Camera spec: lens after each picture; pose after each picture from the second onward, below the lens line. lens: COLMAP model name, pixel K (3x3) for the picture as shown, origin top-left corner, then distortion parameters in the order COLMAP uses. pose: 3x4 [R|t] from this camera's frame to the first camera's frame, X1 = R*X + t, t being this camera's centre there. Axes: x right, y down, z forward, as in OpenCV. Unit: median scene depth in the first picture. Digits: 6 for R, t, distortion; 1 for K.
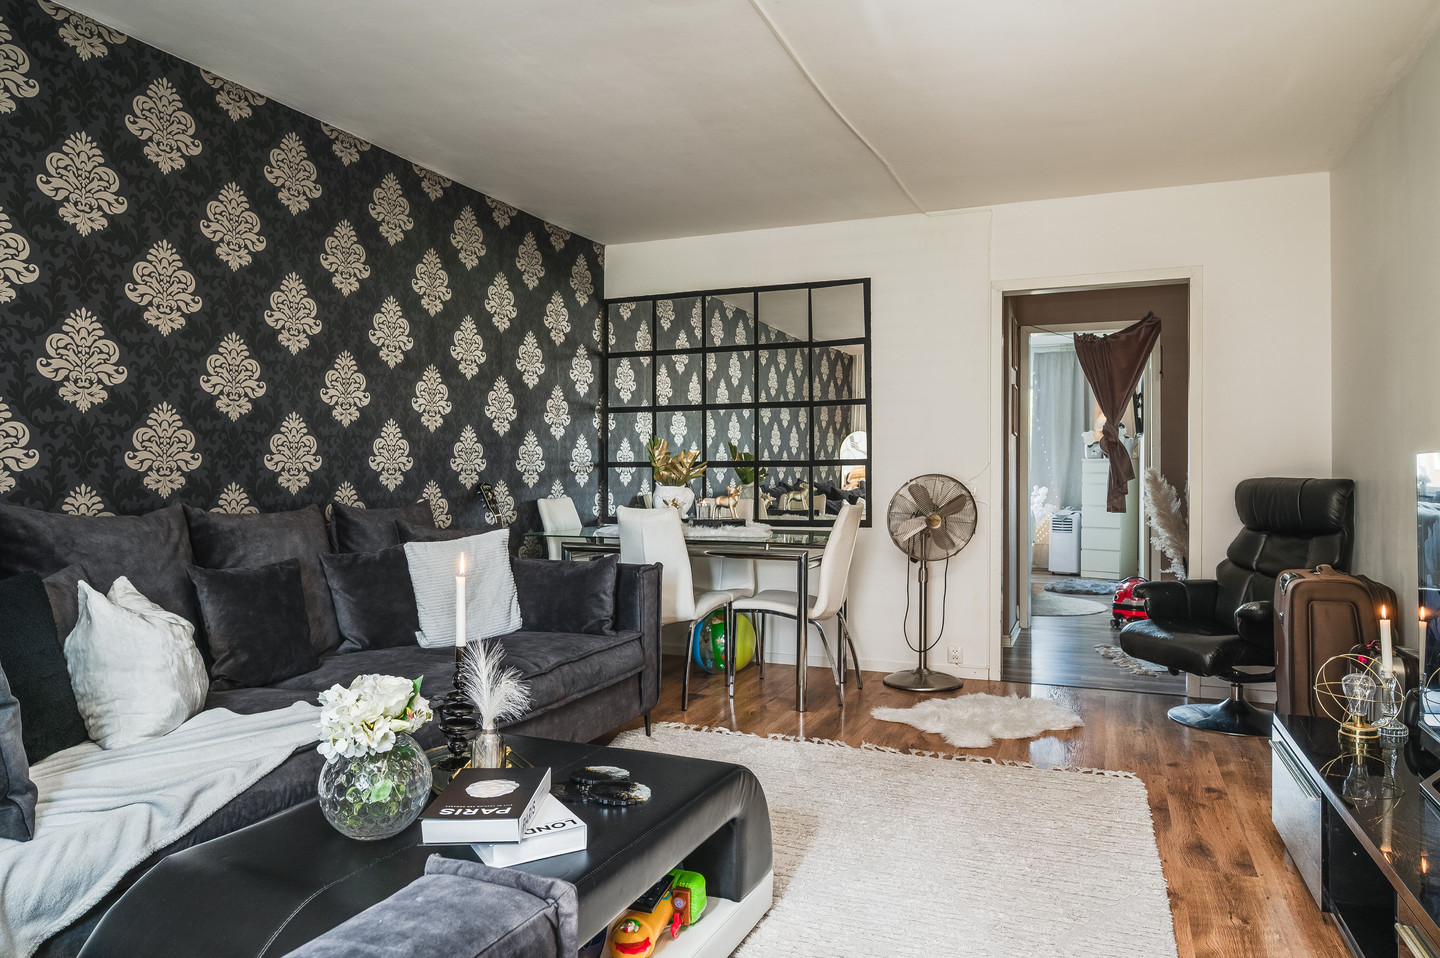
lens RADIAL K [[988.6, 0, 720.0], [0, 988.6, 479.0], [0, 0, 1]] dist [0.004023, 0.001007]
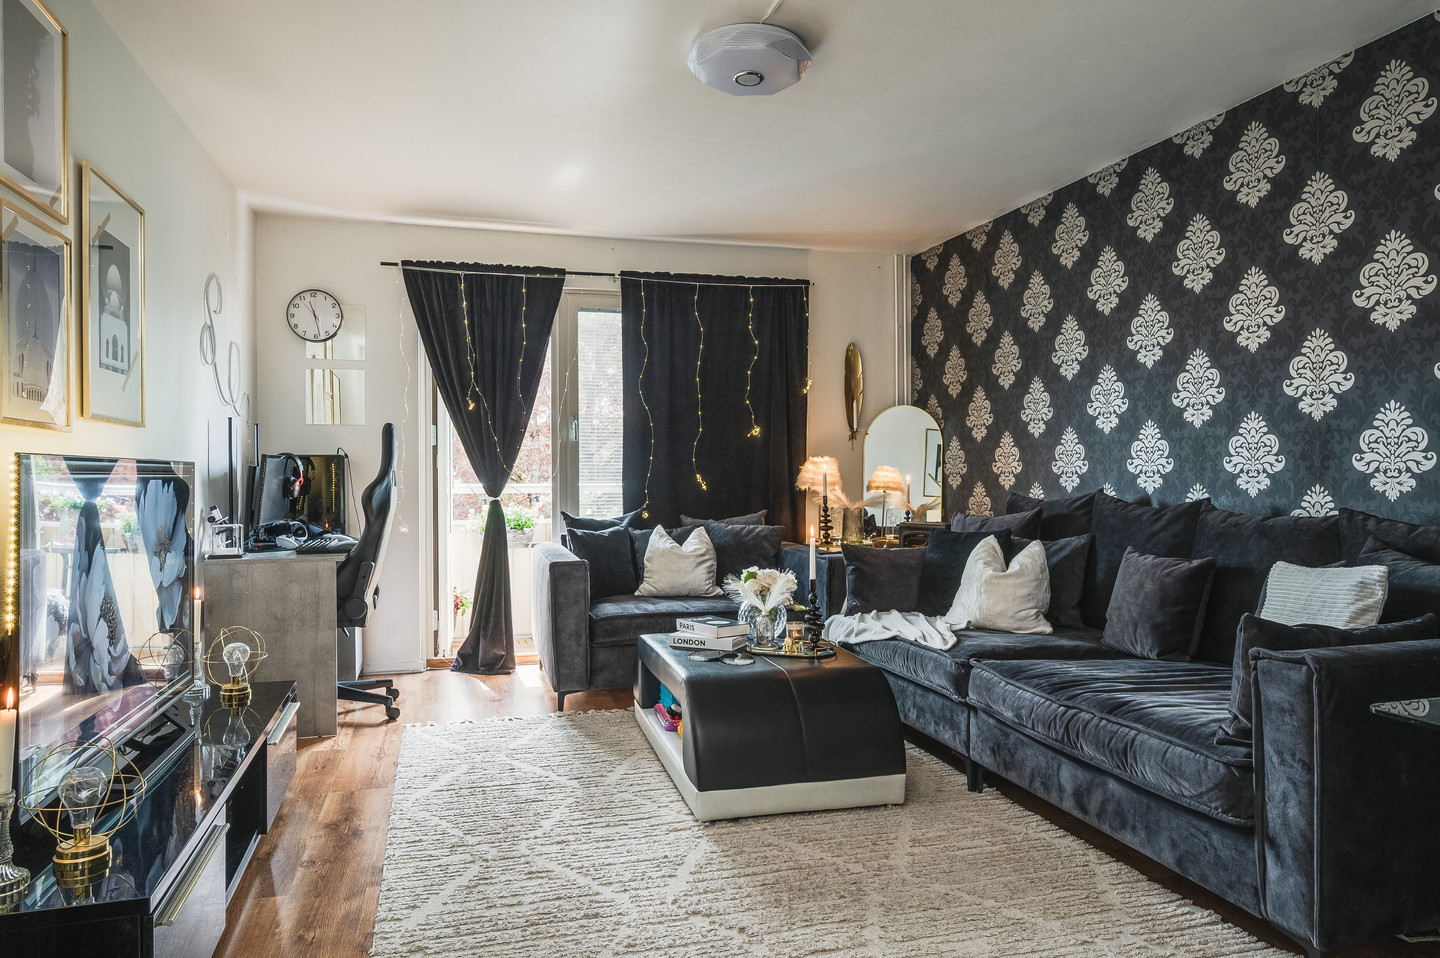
lens RADIAL K [[988.6, 0, 720.0], [0, 988.6, 479.0], [0, 0, 1]] dist [0.004023, 0.001007]
pose [[-0.797168, 0.004706, -0.603739, 0.573964], [-0.000955, 0.999959, 0.009055, -0.010532], [0.603757, 0.007795, -0.797131, 1.471818]]
